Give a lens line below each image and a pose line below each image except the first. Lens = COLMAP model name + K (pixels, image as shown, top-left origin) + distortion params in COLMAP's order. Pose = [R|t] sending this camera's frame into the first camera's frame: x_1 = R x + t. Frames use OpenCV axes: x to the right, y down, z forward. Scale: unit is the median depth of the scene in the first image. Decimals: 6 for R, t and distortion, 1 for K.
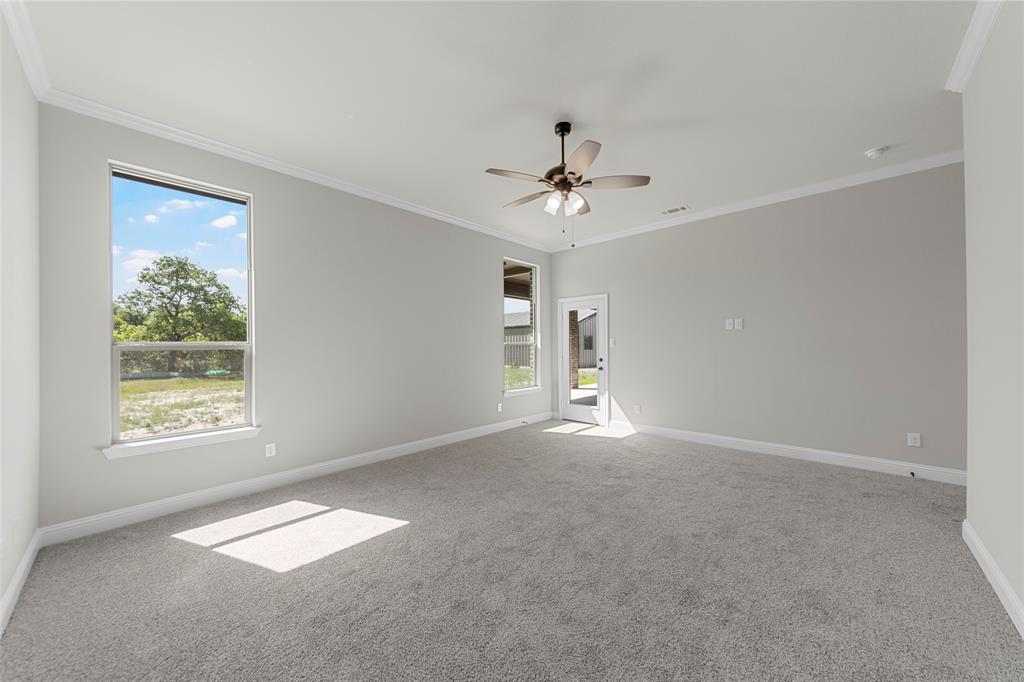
lens RADIAL K [[365.7, 0, 512.8], [0, 365.7, 346.1], [0, 0, 1]] dist [-0.006268, 0.002694]
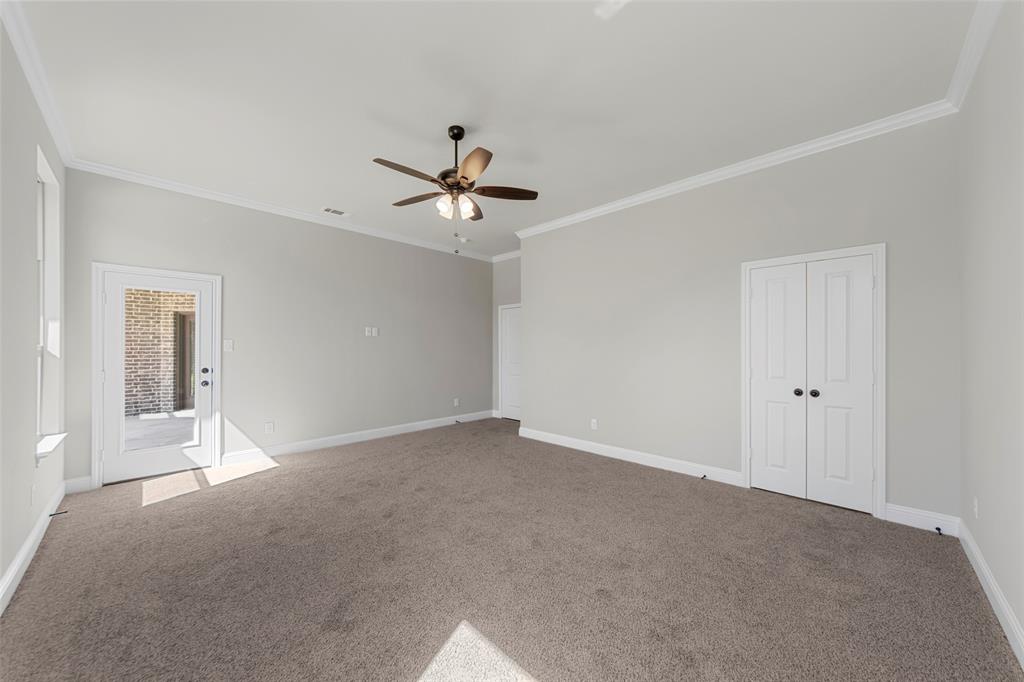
lens RADIAL K [[365.7, 0, 512.0], [0, 365.7, 346.0], [0, 0, 1]] dist [-0.006268, 0.002694]
pose [[0.025662, 0.013477, 0.999580, -0.569958], [0.001240, 0.999908, -0.013513, 0.001991], [-0.999670, 0.001586, 0.025643, 0.551240]]
